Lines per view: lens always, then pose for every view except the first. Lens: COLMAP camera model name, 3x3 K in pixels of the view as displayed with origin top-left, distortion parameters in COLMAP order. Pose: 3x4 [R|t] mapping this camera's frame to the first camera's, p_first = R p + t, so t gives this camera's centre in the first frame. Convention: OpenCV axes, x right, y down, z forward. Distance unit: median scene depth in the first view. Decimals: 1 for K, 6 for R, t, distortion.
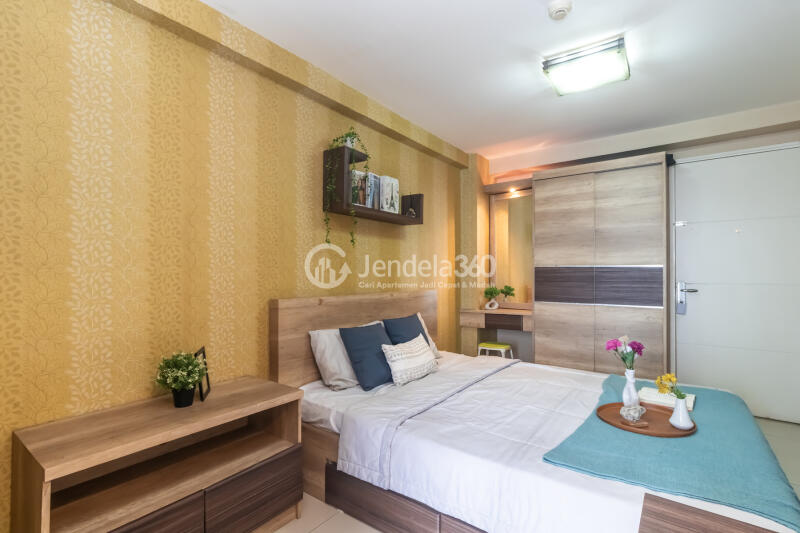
lens RADIAL K [[378.9, 0, 399.7], [0, 378.9, 268.6], [0, 0, 1]] dist [-0.000883, -0.000179]
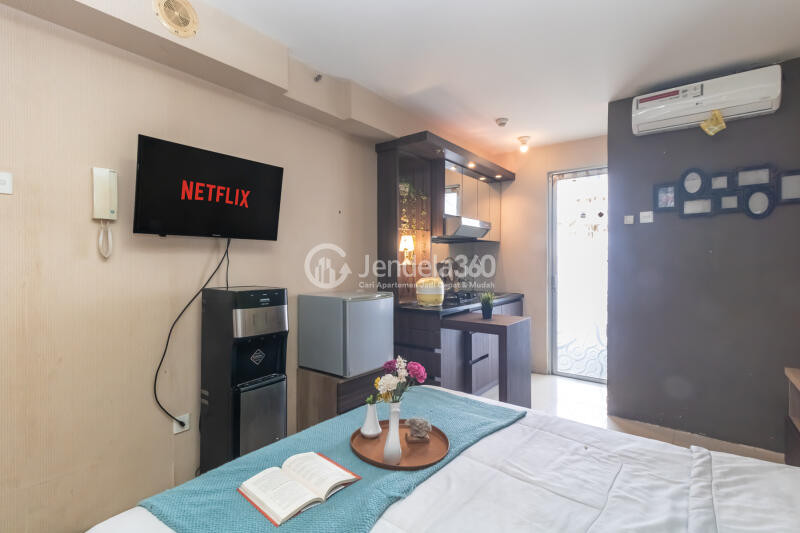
lens RADIAL K [[364.7, 0, 397.1], [0, 364.7, 266.5], [0, 0, 1]] dist [0.001749, -0.000111]
pose [[-0.998647, -0.004479, 0.051803, 0.458481], [-0.004627, 0.999986, -0.002725, 0.006154], [-0.051790, -0.002961, -0.998654, 1.367005]]
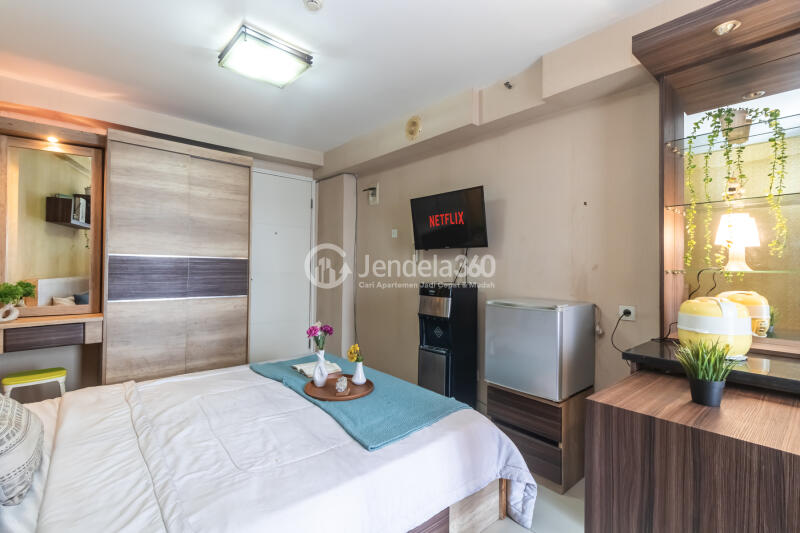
lens RADIAL K [[364.7, 0, 397.2], [0, 364.7, 264.2], [0, 0, 1]] dist [0.001749, -0.000111]
pose [[0.215672, 0.006382, 0.976445, -0.347446], [-0.026040, 0.999661, -0.000782, -0.001280], [-0.976119, -0.025258, 0.215765, 0.437335]]
